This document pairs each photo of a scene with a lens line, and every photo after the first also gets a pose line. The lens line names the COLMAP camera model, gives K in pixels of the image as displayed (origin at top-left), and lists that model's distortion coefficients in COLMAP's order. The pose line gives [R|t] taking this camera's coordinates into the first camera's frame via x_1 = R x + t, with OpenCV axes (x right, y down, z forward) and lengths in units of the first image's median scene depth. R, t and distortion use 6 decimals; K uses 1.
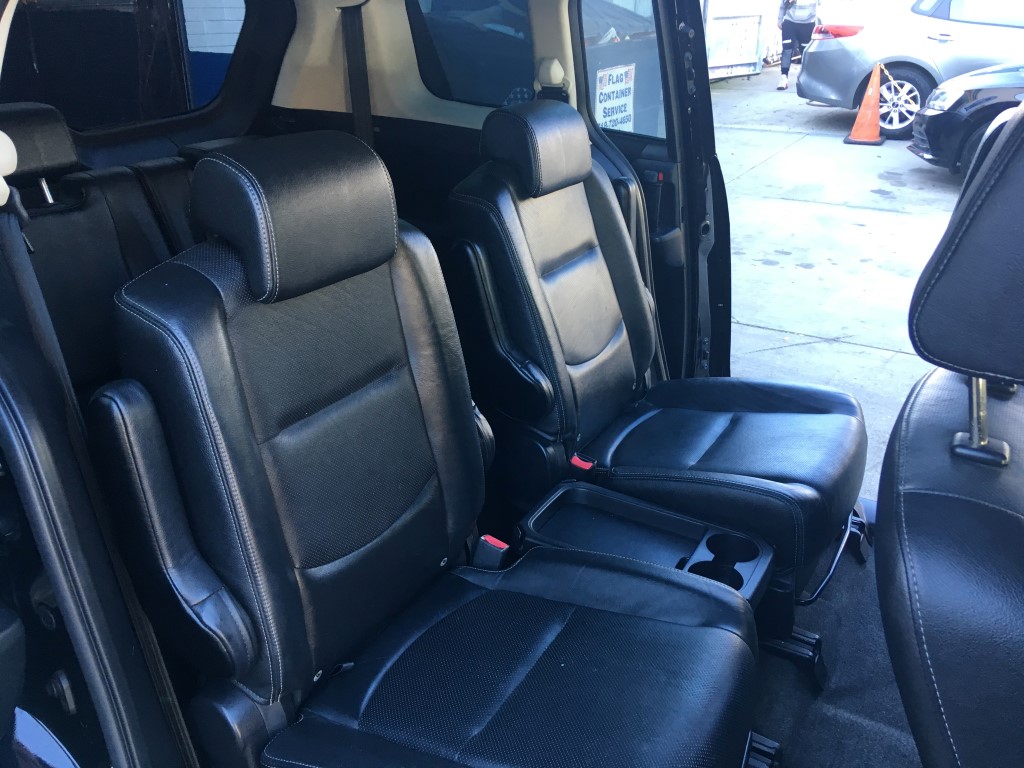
lens RADIAL K [[862.3, 0, 513.4], [0, 862.3, 405.4], [0, 0, 1]] dist [0.119765, -0.203334]
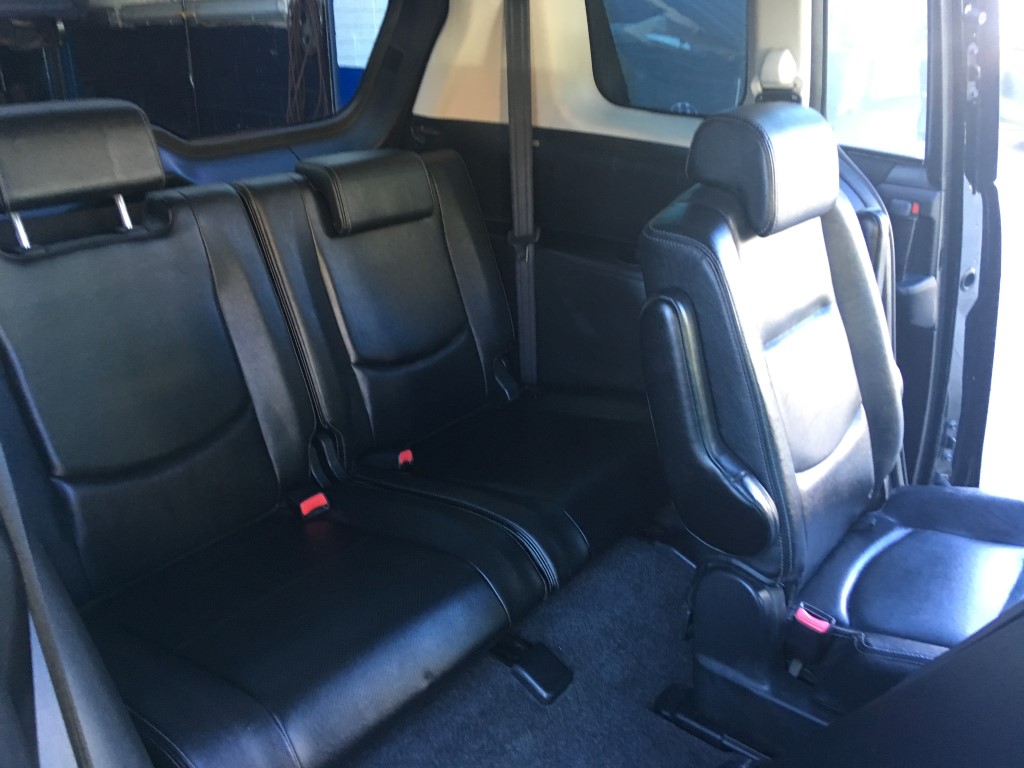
lens RADIAL K [[871.5, 0, 509.2], [0, 871.5, 383.3], [0, 0, 1]] dist [0.120901, -0.190365]
pose [[0.987925, 0.053716, -0.145323, -0.058982], [-0.060425, 0.997282, -0.042154, -0.068301], [0.142664, 0.050426, 0.988486, 0.234751]]
